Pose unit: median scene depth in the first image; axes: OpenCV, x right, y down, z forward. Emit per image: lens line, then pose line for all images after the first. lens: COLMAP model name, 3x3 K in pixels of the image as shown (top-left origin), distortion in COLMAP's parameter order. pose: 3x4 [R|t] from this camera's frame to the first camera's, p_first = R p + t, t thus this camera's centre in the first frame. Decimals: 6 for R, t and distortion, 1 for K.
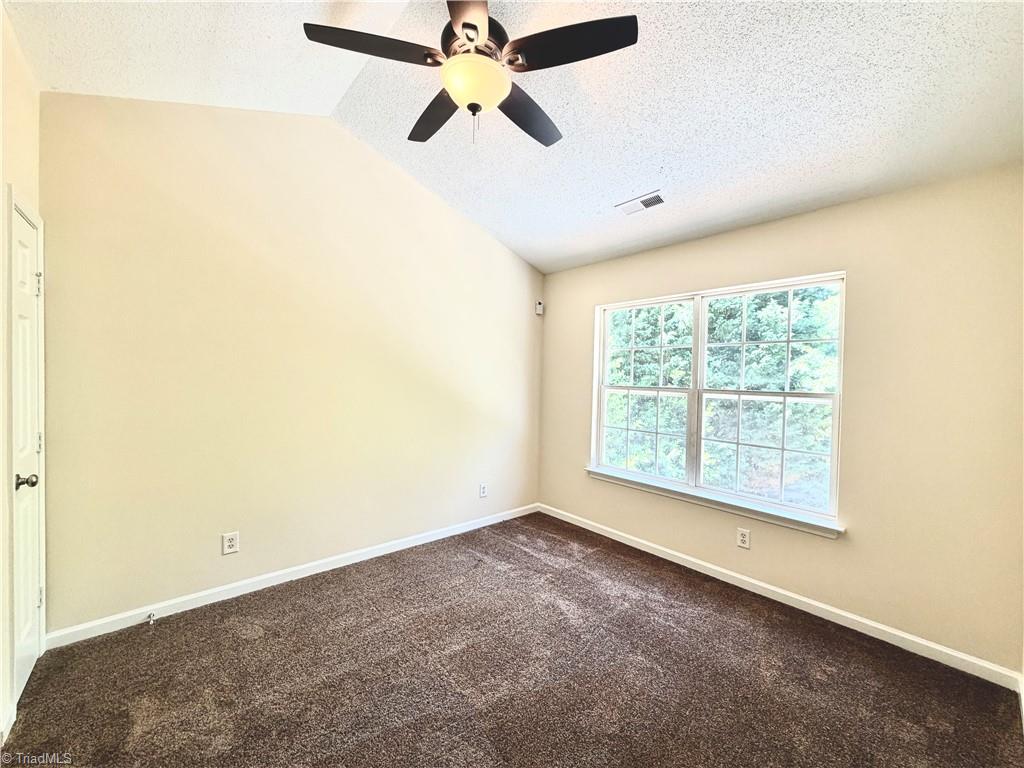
lens RADIAL K [[409.5, 0, 509.8], [0, 409.5, 384.3], [0, 0, 1]] dist [-0.000431, 0.000070]
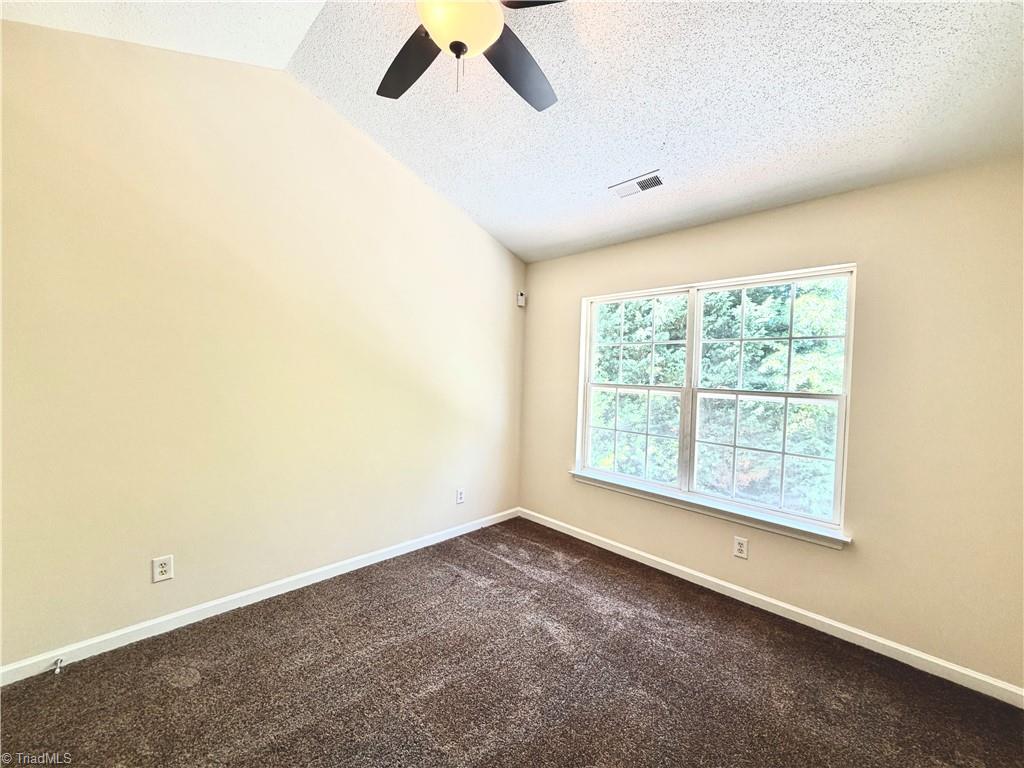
lens RADIAL K [[409.5, 0, 509.8], [0, 409.5, 384.3], [0, 0, 1]] dist [-0.000431, 0.000070]
pose [[0.997769, 0.004998, 0.066575, -0.024553], [-0.005896, 0.999894, 0.013291, -0.008665], [-0.066501, -0.013654, 0.997693, 0.114036]]
